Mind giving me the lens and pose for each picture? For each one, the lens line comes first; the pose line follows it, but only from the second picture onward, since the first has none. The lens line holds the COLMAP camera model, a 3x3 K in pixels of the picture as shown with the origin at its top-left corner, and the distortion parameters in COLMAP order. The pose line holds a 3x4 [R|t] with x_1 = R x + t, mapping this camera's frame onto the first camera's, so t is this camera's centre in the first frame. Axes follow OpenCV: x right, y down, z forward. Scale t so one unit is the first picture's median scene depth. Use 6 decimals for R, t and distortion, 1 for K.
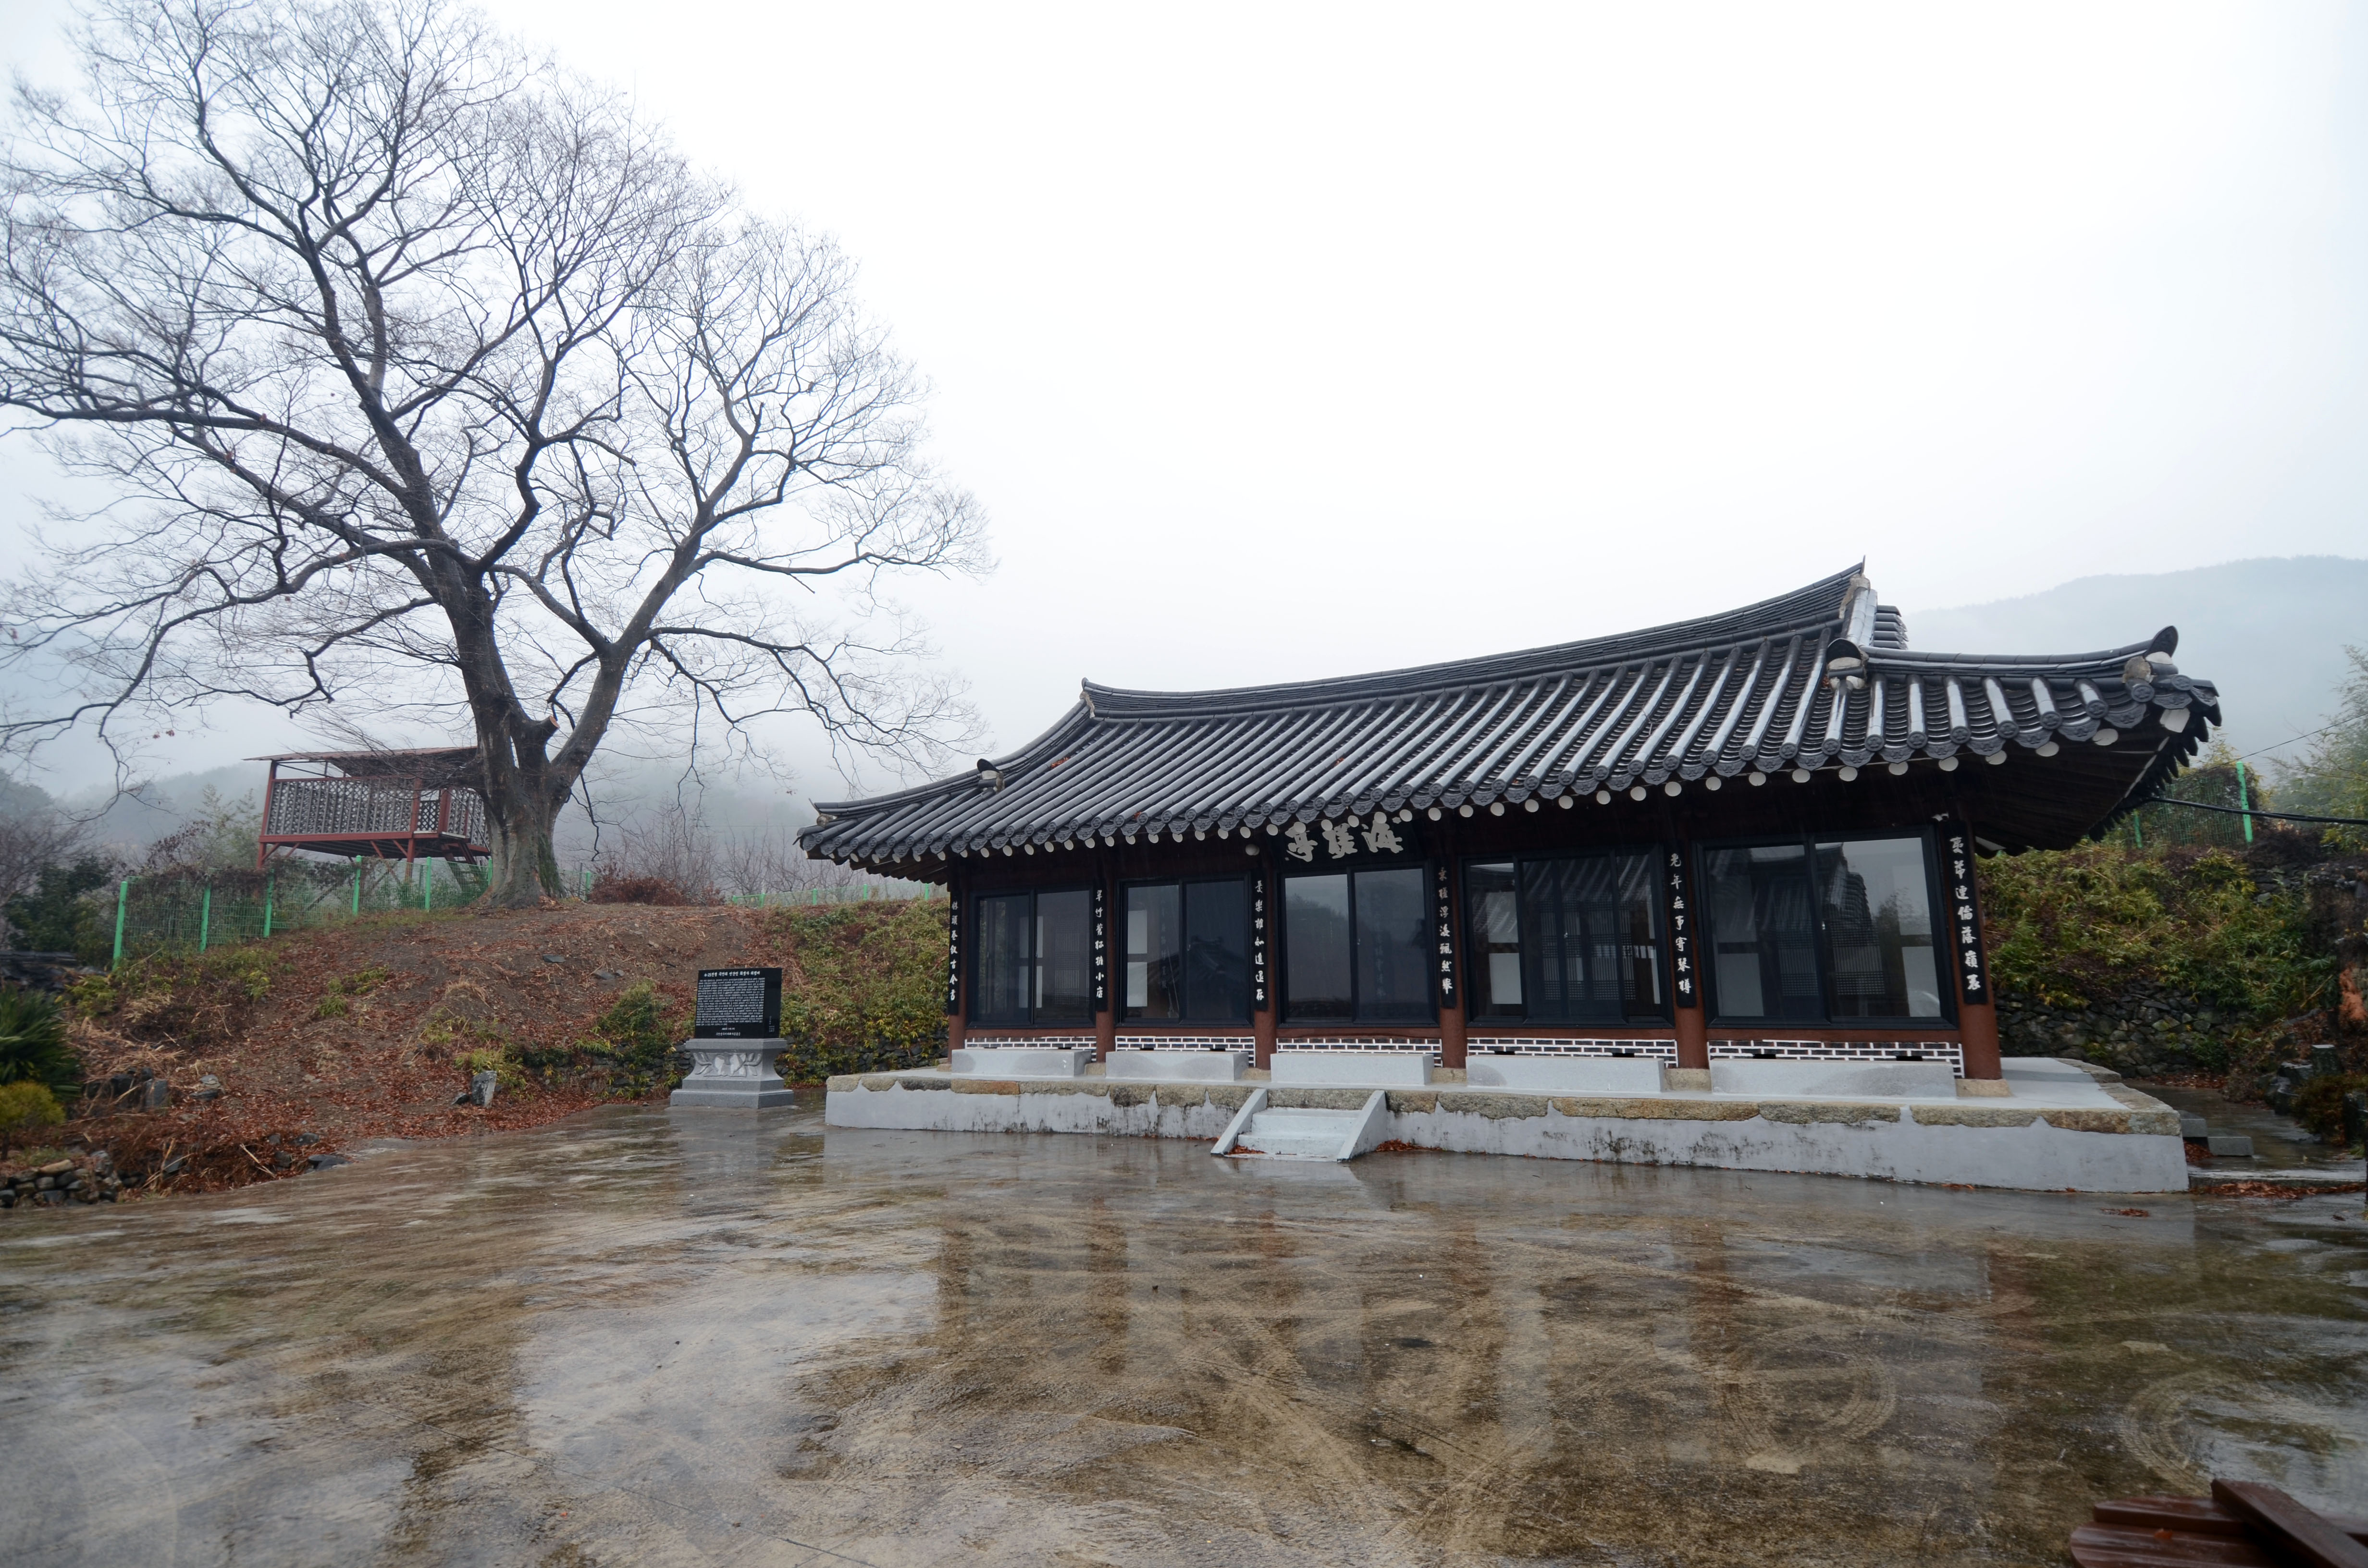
lens RADIAL K [[1222.2, 0, 1190.4], [0, 1222.2, 757.2], [0, 0, 1]] dist [0.033415, -0.056640]
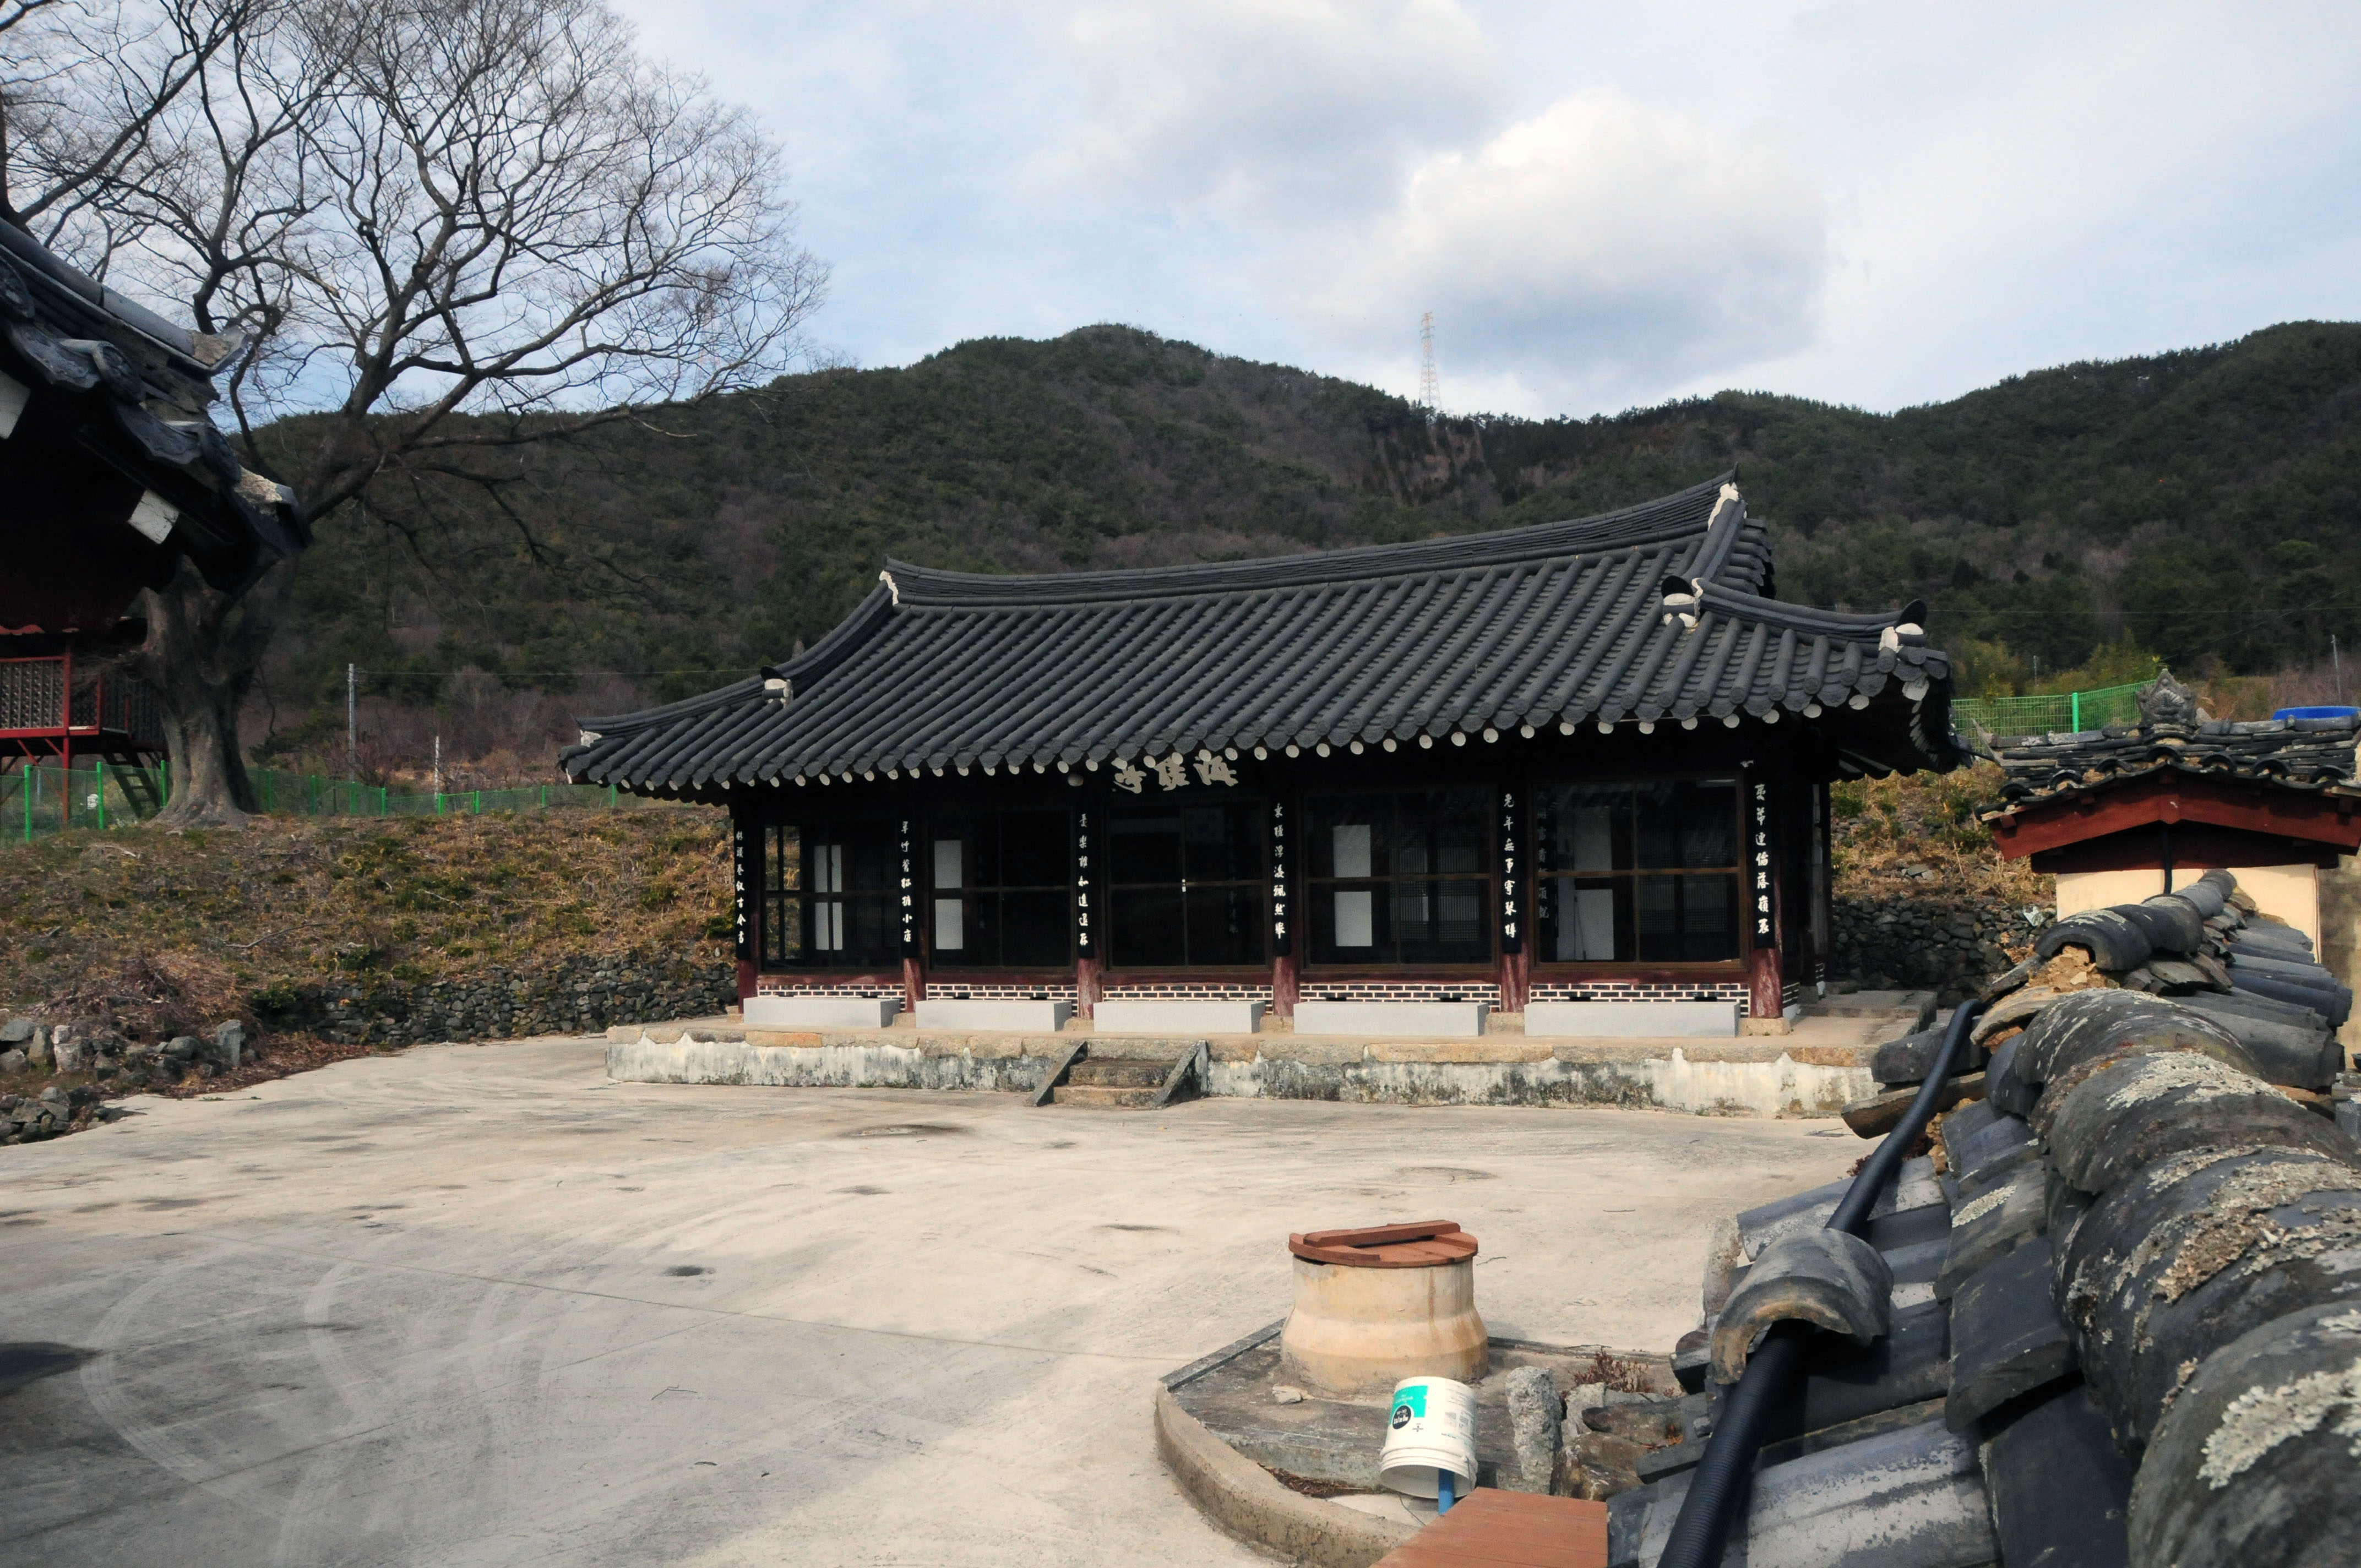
lens RADIAL K [[1956.8, 0, 1180.5], [0, 1956.8, 784.0], [0, 0, 1]] dist [-0.201981, 0.134770]
pose [[0.998302, -0.005347, 0.057997, 0.044083], [-0.002573, 0.990756, 0.135634, -0.113828], [-0.058186, -0.135553, 0.989060, -0.410704]]
